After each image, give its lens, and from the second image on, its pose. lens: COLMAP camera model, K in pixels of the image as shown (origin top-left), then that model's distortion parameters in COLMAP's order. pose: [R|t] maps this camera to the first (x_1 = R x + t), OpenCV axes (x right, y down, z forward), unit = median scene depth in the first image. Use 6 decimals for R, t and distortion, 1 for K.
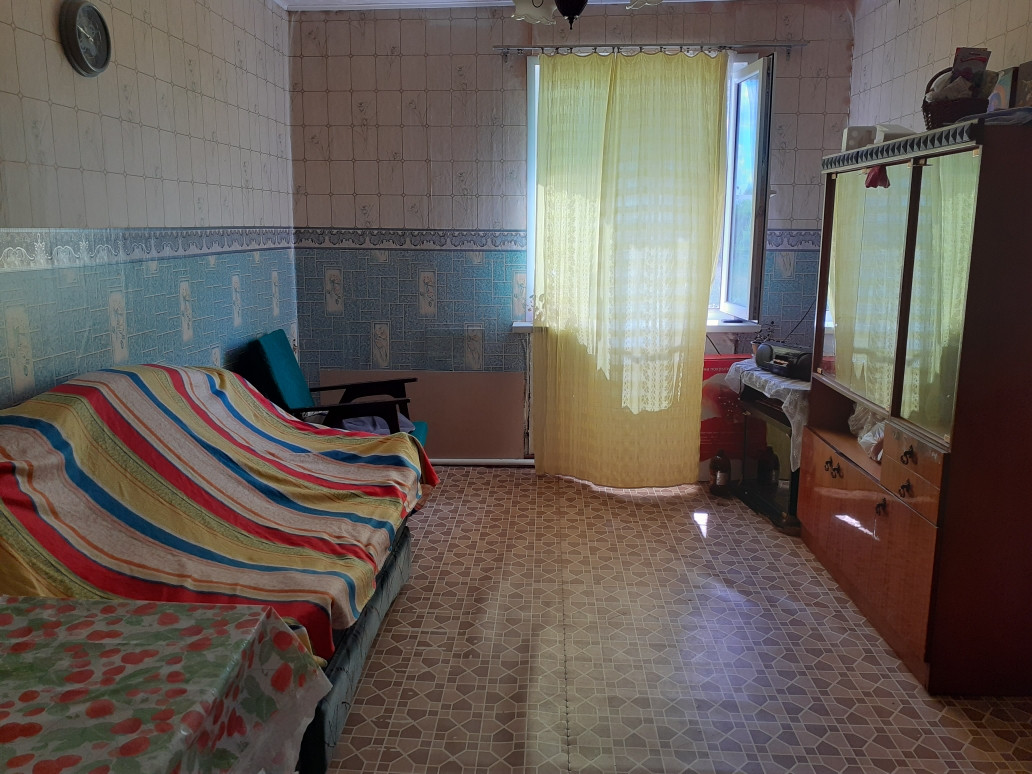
lens RADIAL K [[821.9, 0, 507.6], [0, 821.9, 385.5], [0, 0, 1]] dist [0.063811, -0.101713]
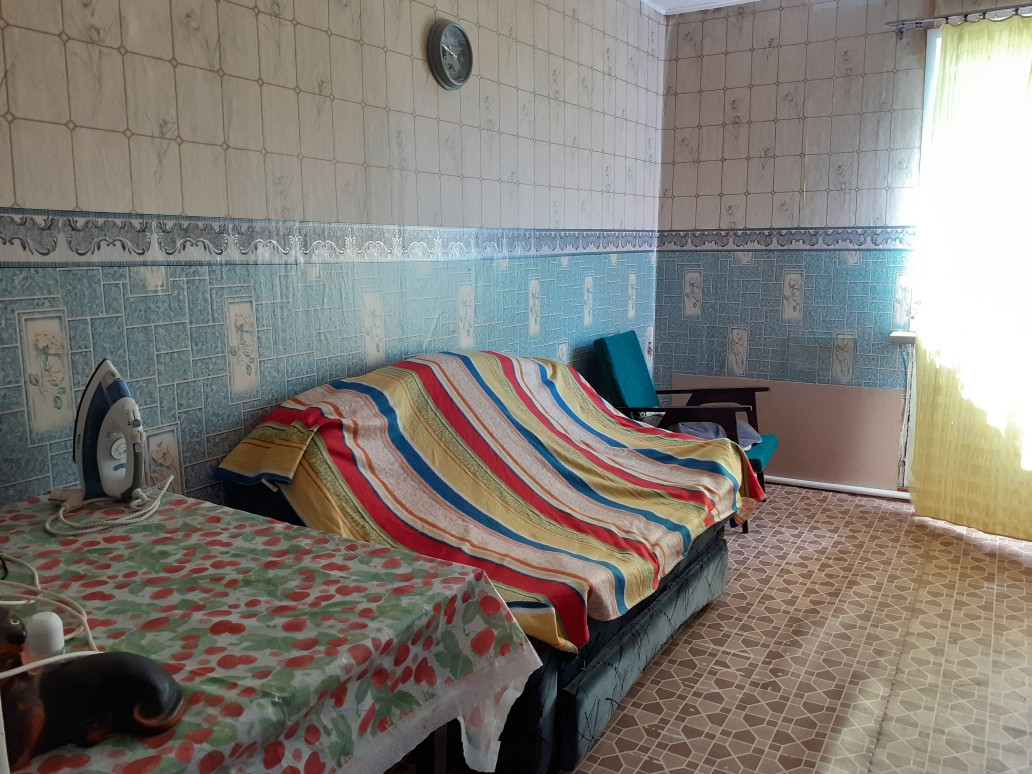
lens RADIAL K [[821.9, 0, 510.8], [0, 821.9, 388.6], [0, 0, 1]] dist [0.063811, -0.101713]
pose [[0.885941, 0.068691, -0.458682, 0.089540], [-0.075710, 0.997125, 0.003094, 0.016808], [0.457576, 0.031986, 0.888595, 0.047429]]
